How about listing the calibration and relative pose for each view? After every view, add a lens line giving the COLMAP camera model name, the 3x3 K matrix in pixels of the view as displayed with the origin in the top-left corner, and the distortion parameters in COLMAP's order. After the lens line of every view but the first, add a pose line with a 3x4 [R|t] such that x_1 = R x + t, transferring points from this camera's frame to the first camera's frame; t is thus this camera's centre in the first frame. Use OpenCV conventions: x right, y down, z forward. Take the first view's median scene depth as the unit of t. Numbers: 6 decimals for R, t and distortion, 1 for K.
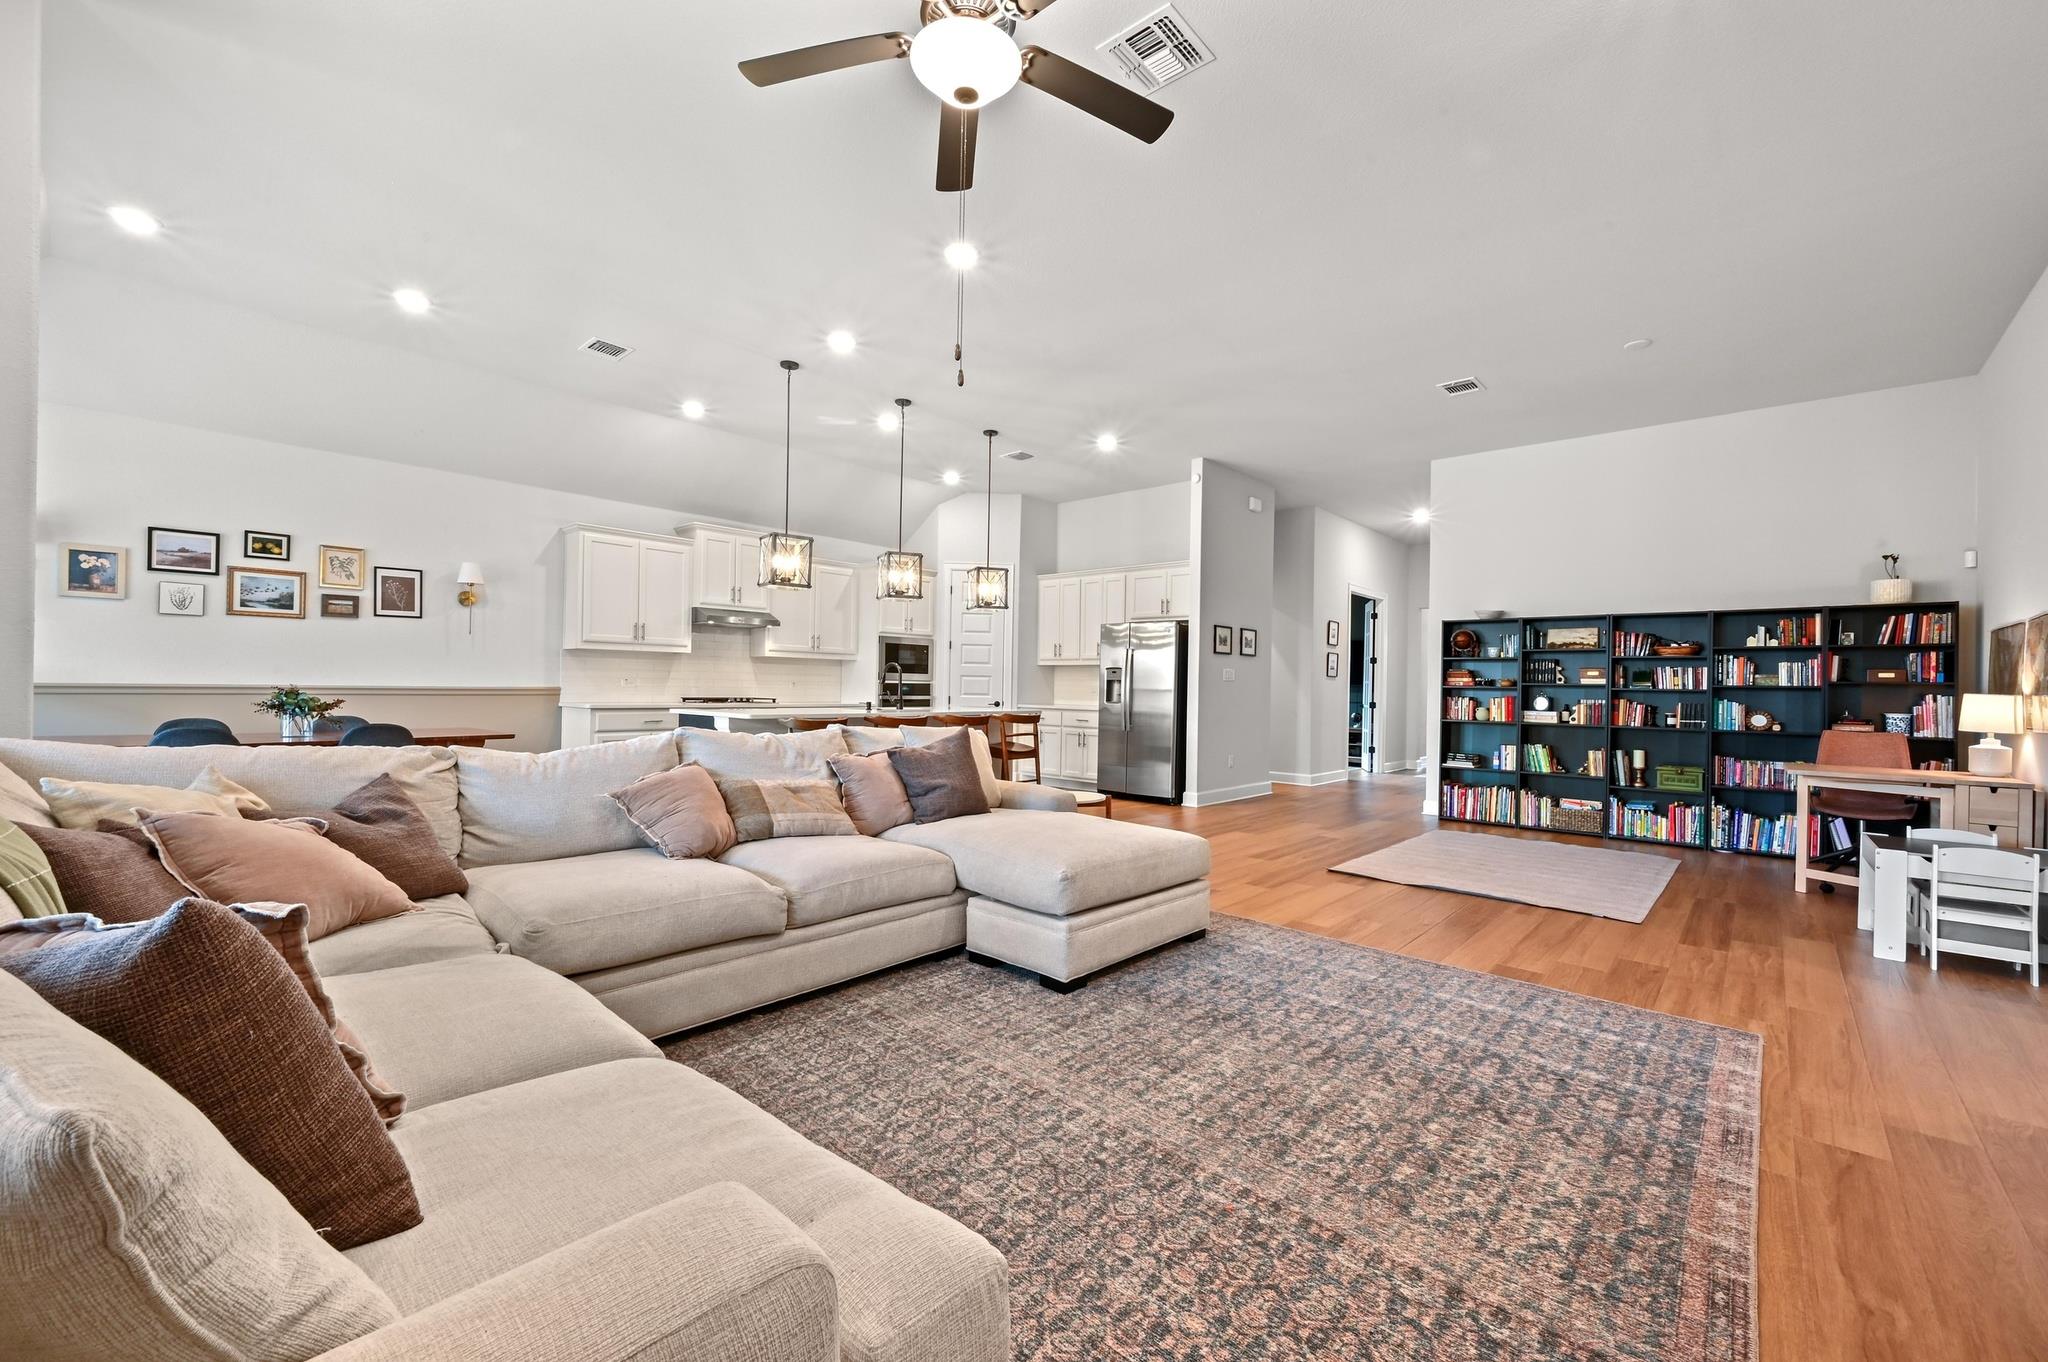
lens RADIAL K [[811.5, 0, 1027.6], [0, 811.5, 693.7], [0, 0, 1]] dist [-0.000632, 0.000830]
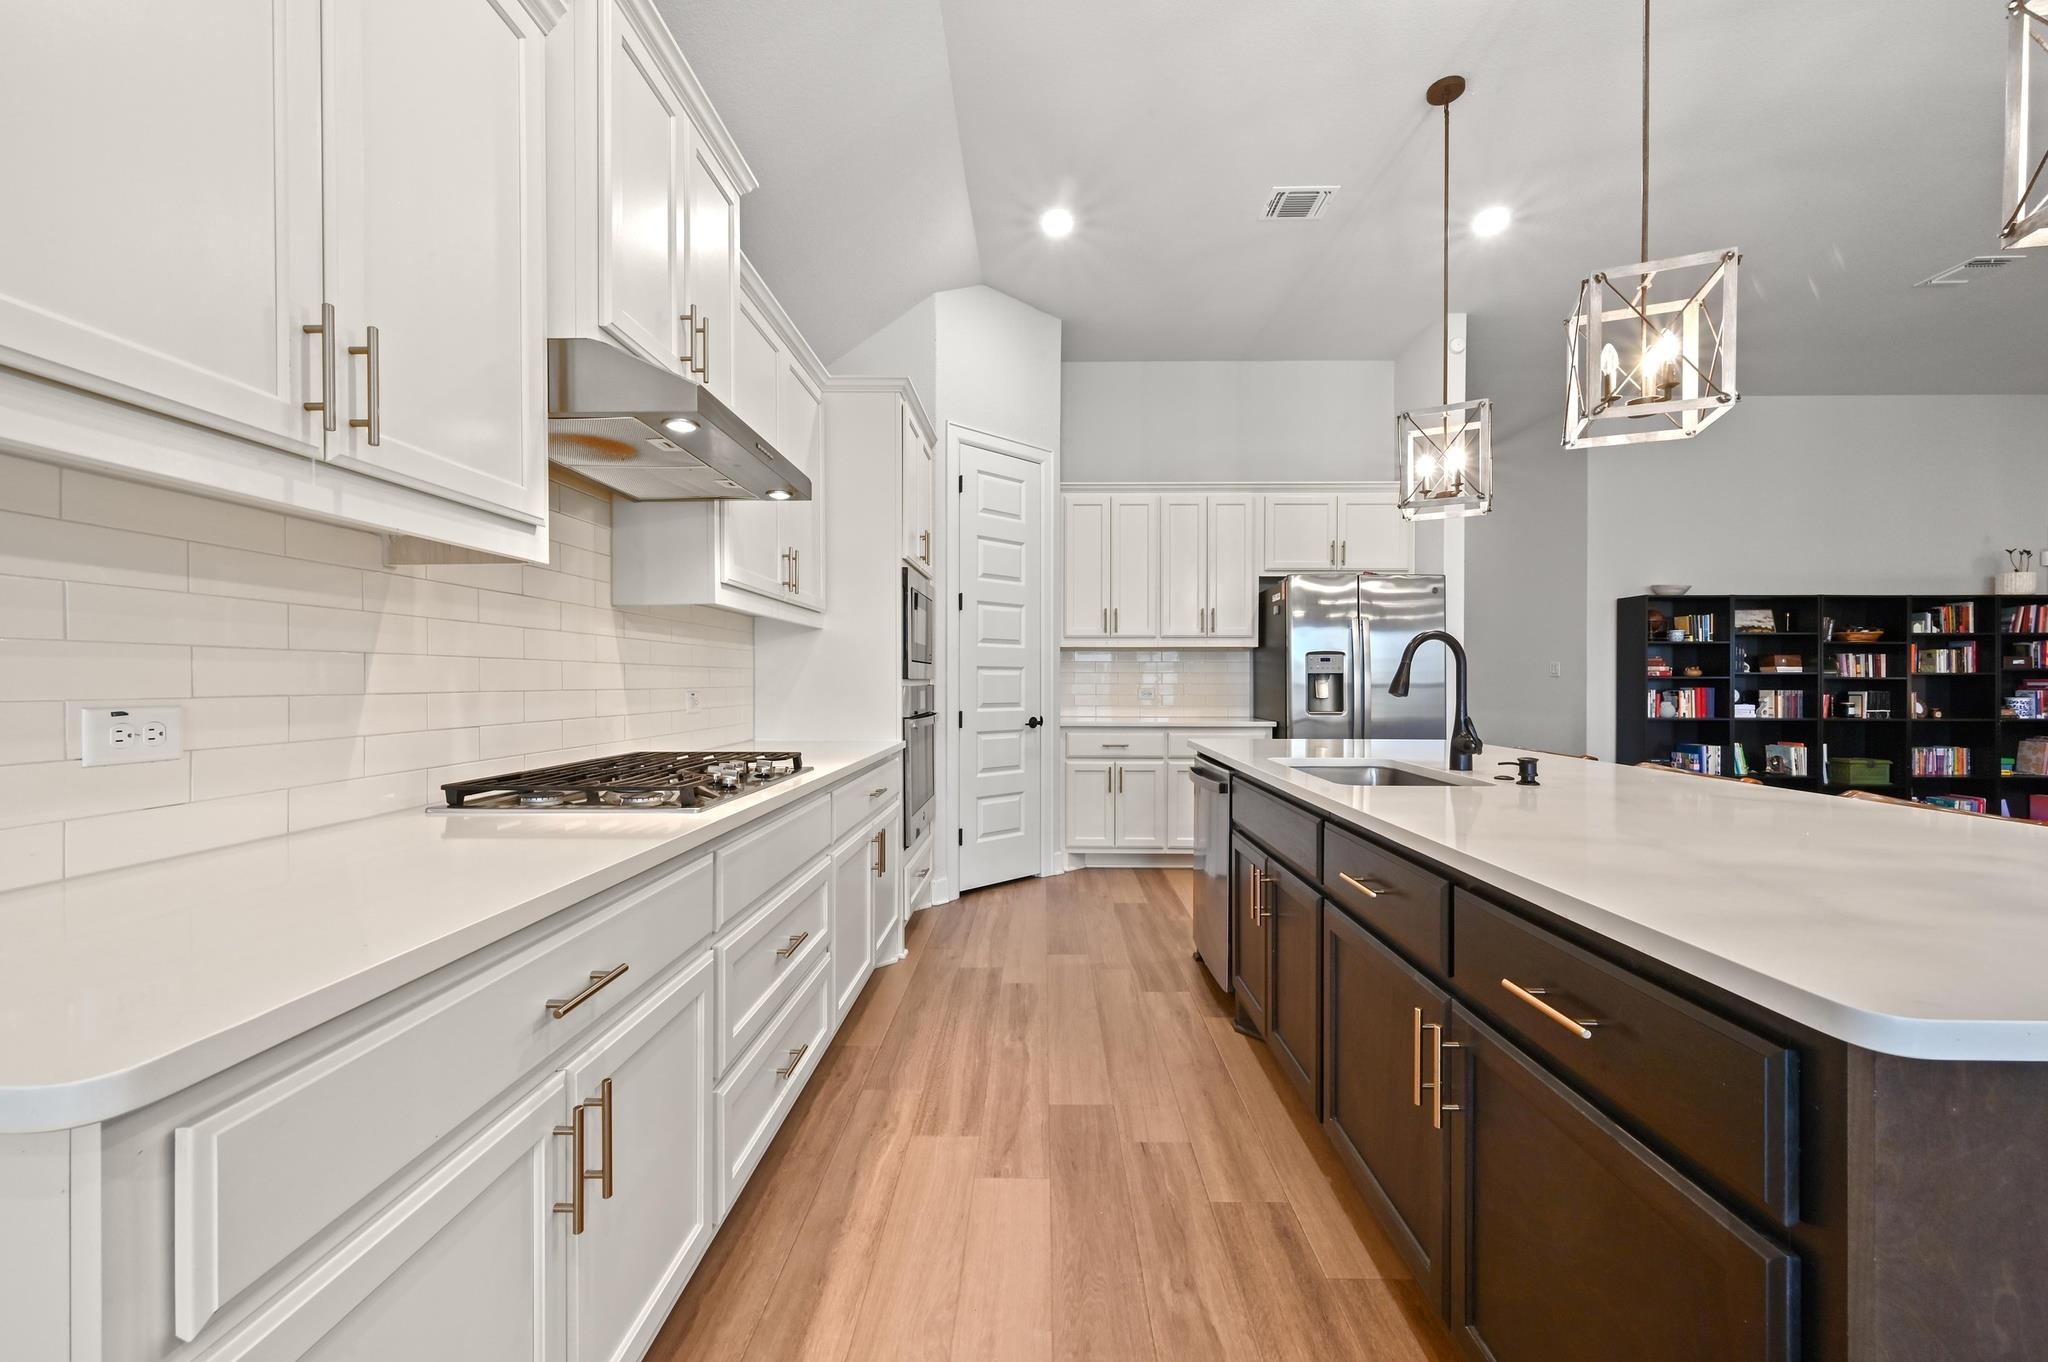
lens RADIAL K [[811.5, 0, 1026.9], [0, 811.5, 688.5], [0, 0, 1]] dist [-0.000632, 0.000830]
pose [[0.754480, -0.023870, 0.655889, -0.594468], [0.017870, 0.999715, 0.015827, -0.026708], [-0.656080, -0.000221, 0.754691, 0.996025]]
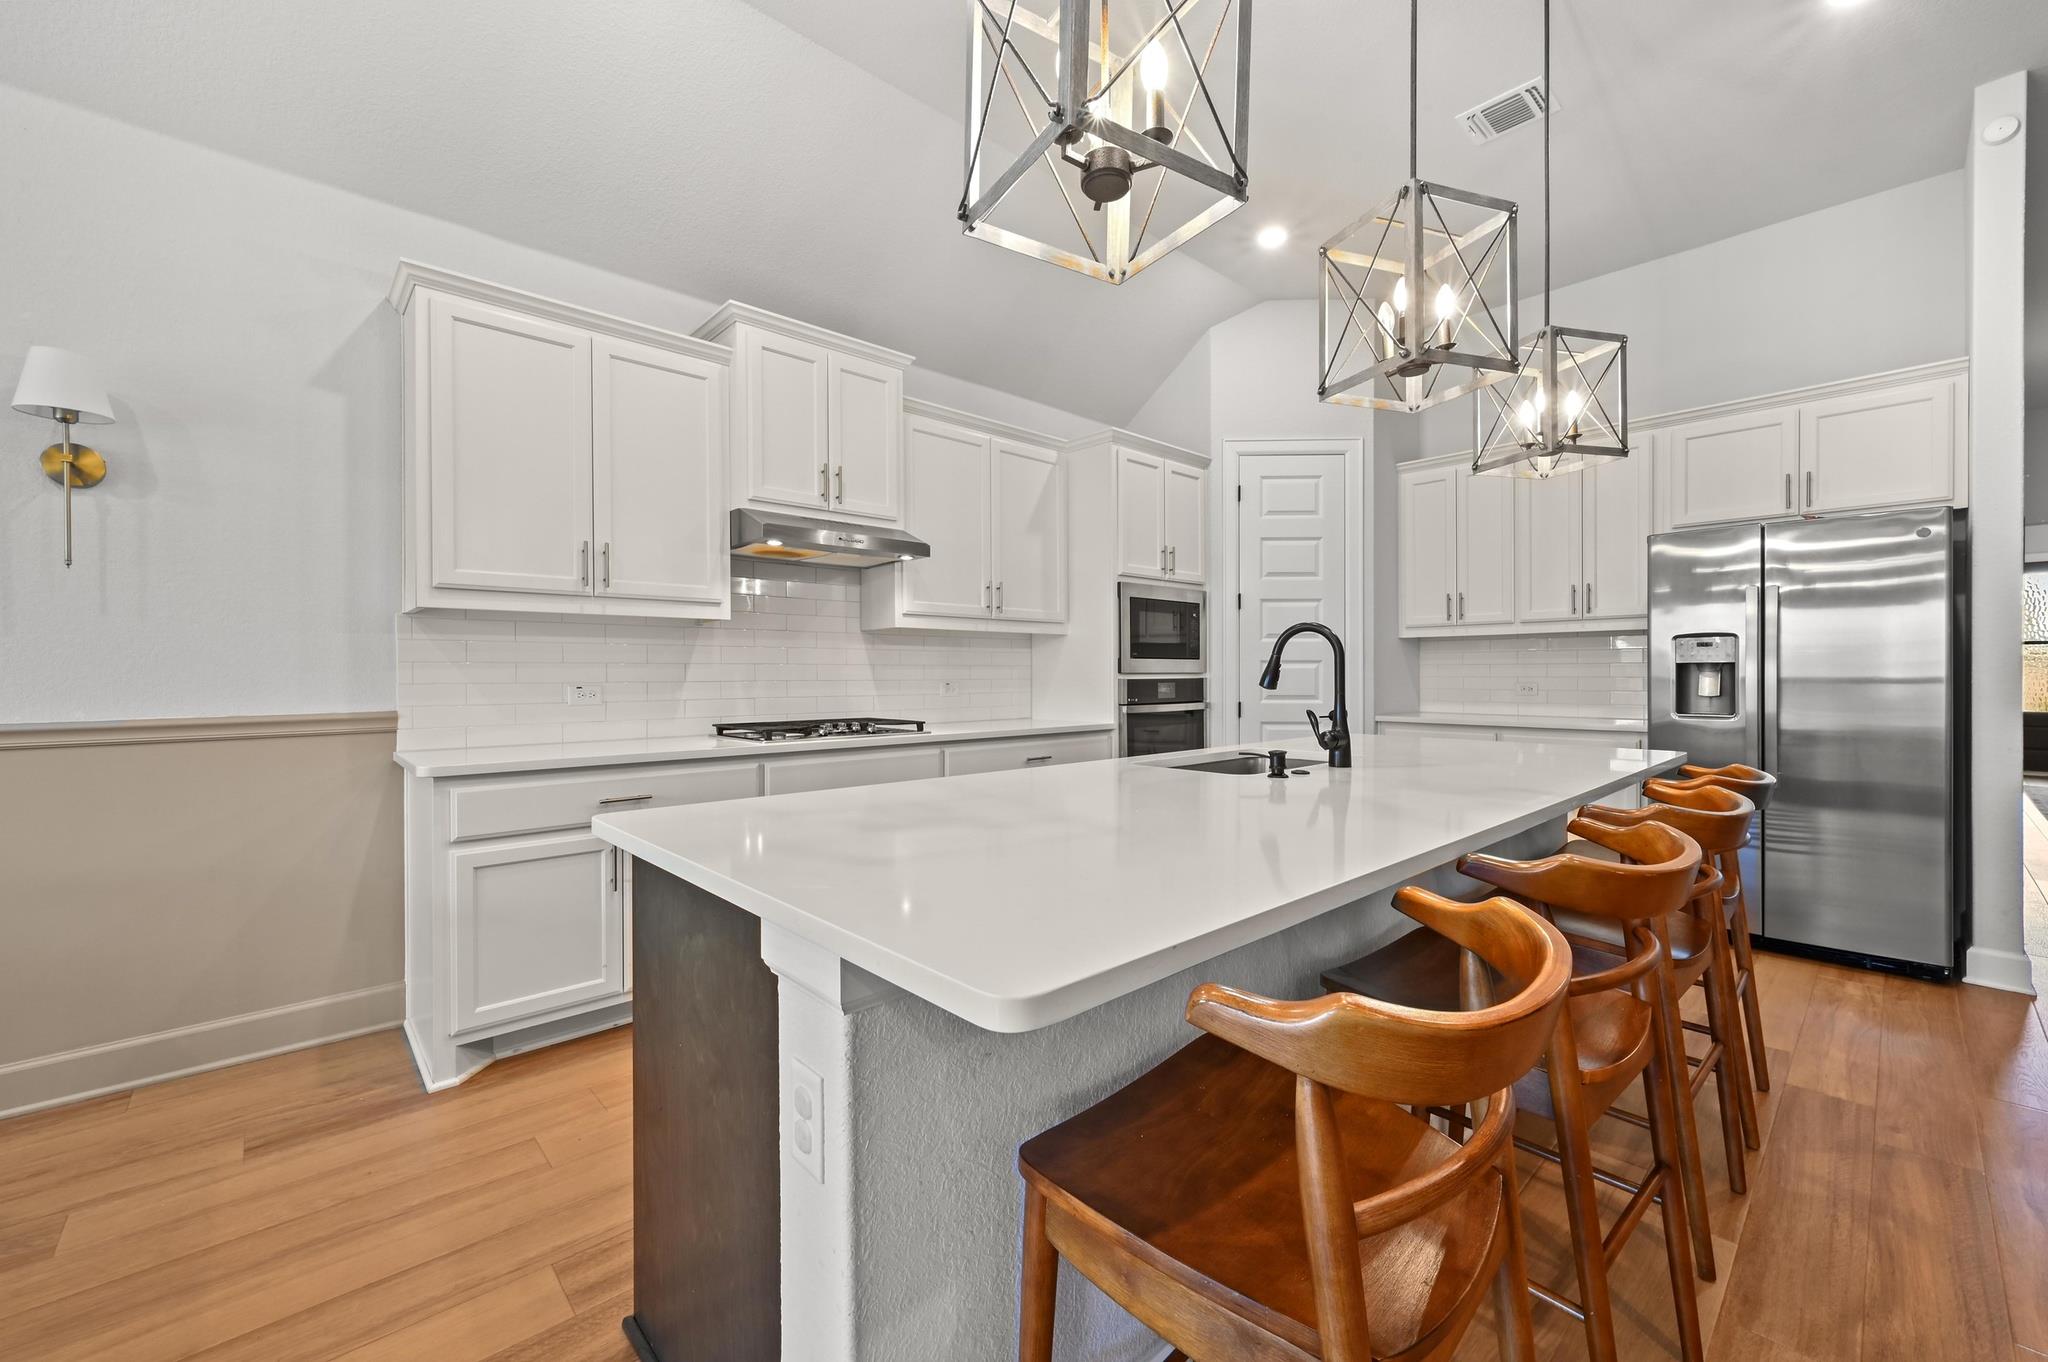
lens RADIAL K [[811.5, 0, 1034.6], [0, 811.5, 686.2], [0, 0, 1]] dist [-0.000632, 0.000830]
pose [[0.995962, -0.019593, -0.087614, -0.286717], [0.020088, 0.999787, 0.004763, -0.019226], [0.087502, -0.006504, 0.996143, 0.769410]]
